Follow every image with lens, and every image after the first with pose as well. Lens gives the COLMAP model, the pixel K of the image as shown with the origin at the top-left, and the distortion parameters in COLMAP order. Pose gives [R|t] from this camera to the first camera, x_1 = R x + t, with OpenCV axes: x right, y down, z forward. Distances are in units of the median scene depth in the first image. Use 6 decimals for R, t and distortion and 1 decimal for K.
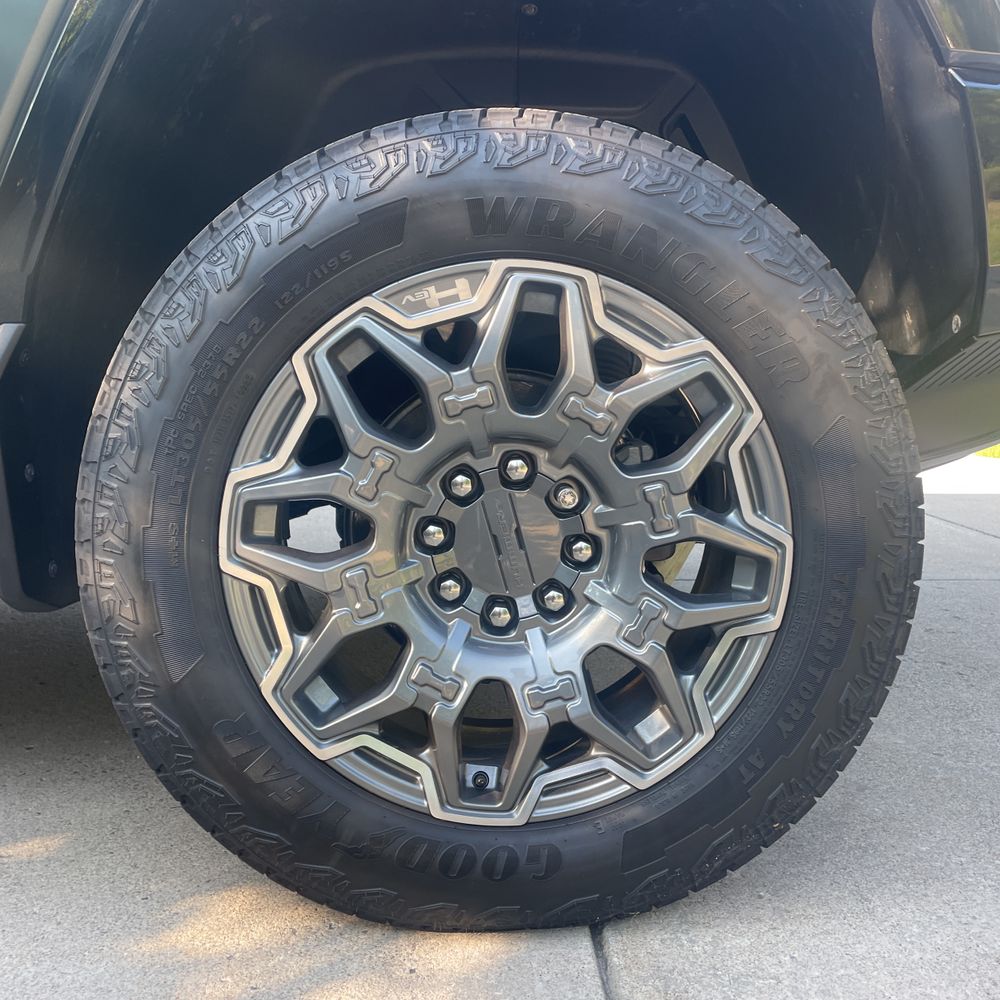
lens RADIAL K [[1002.5, 0, 510.3], [0, 1002.5, 495.1], [0, 0, 1]] dist [0.089968, -0.122802]
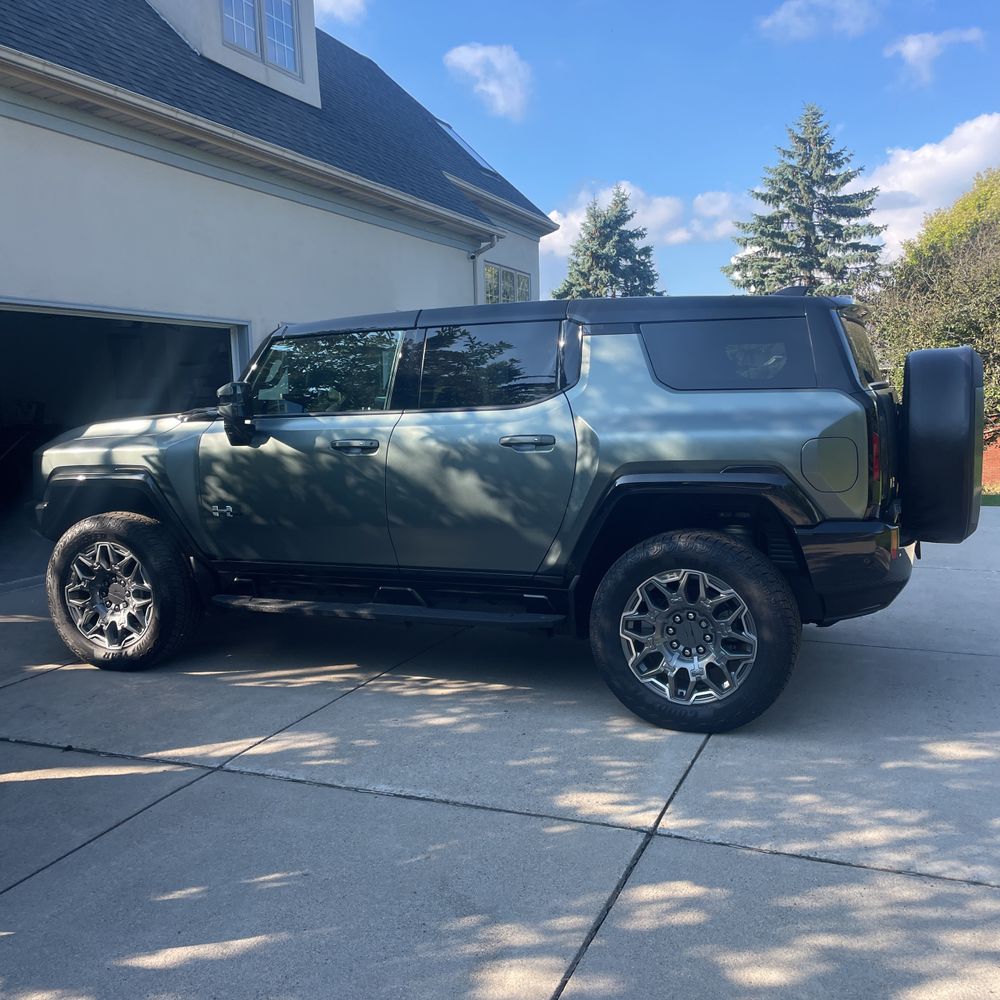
lens RADIAL K [[1002.5, 0, 510.3], [0, 1002.5, 495.1], [0, 0, 1]] dist [0.089968, -0.122802]
pose [[0.898768, 0.022903, -0.437826, 1.164249], [-0.033833, 0.999280, -0.017180, -0.437164], [0.437117, 0.030254, 0.898896, -3.103443]]
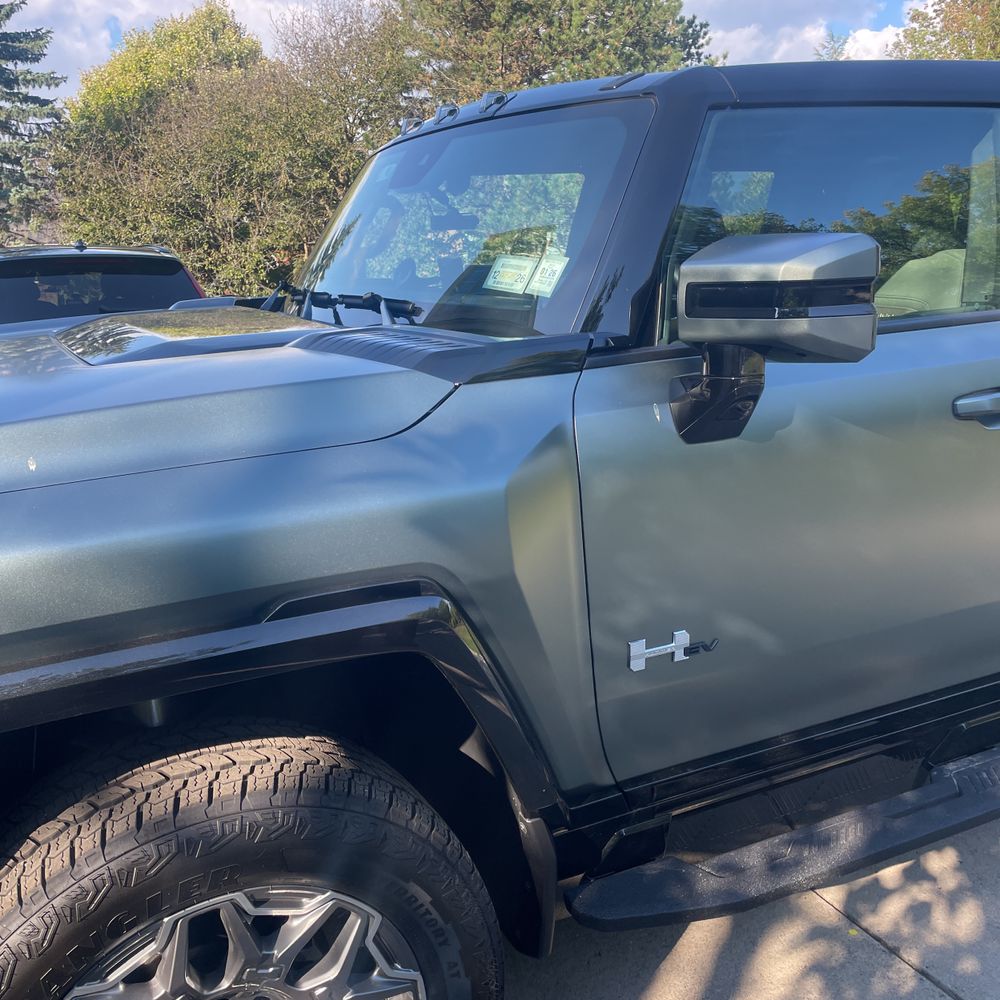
lens RADIAL K [[1002.5, 0, 510.3], [0, 1002.5, 495.1], [0, 0, 1]] dist [0.089968, -0.122802]
pose [[0.913864, -0.120040, 0.387870, -3.181089], [0.080510, 0.989902, 0.116670, -0.852155], [-0.397959, -0.075393, 0.914300, -0.534407]]
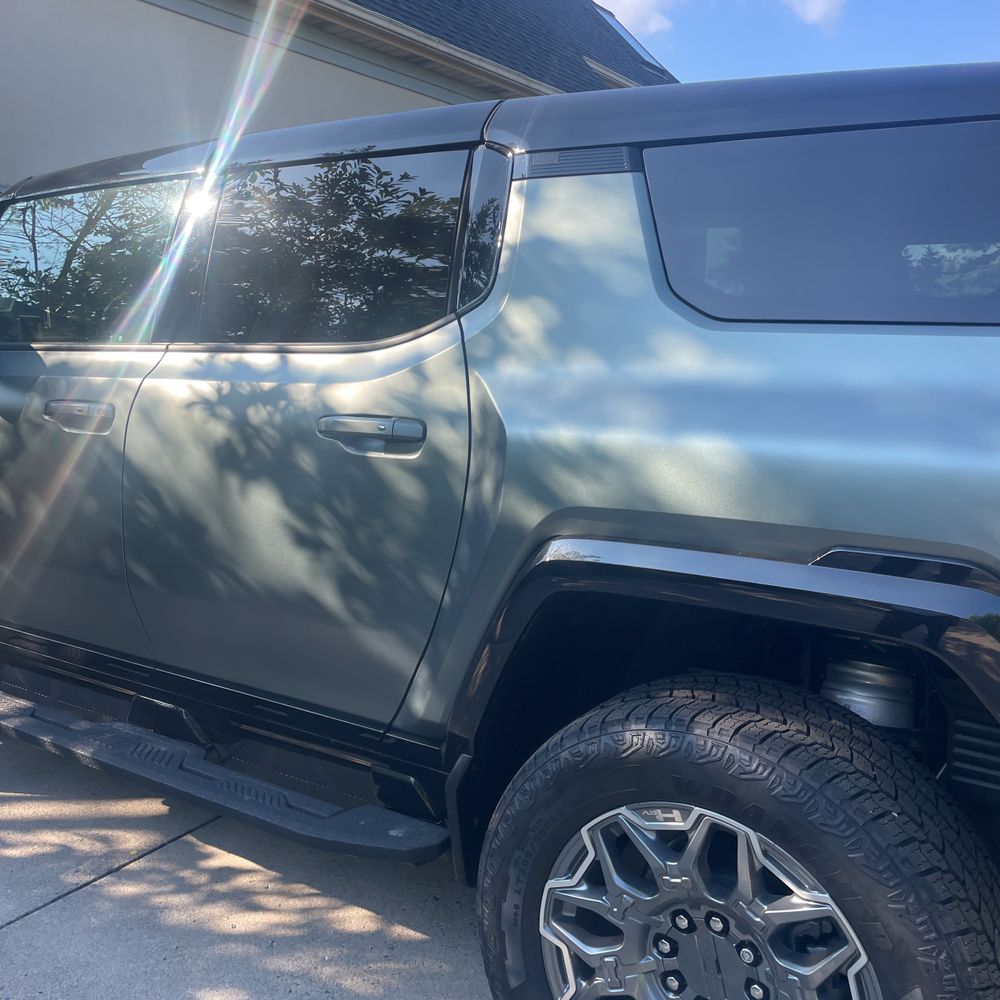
lens RADIAL K [[1018.9, 0, 514.0], [0, 1018.9, 474.5], [0, 0, 1]] dist [0.079453, -0.091081]
pose [[0.803267, 0.096327, -0.587779, 0.642254], [-0.098906, 0.994707, 0.027848, -0.749578], [0.587350, 0.035765, 0.808542, -0.492377]]
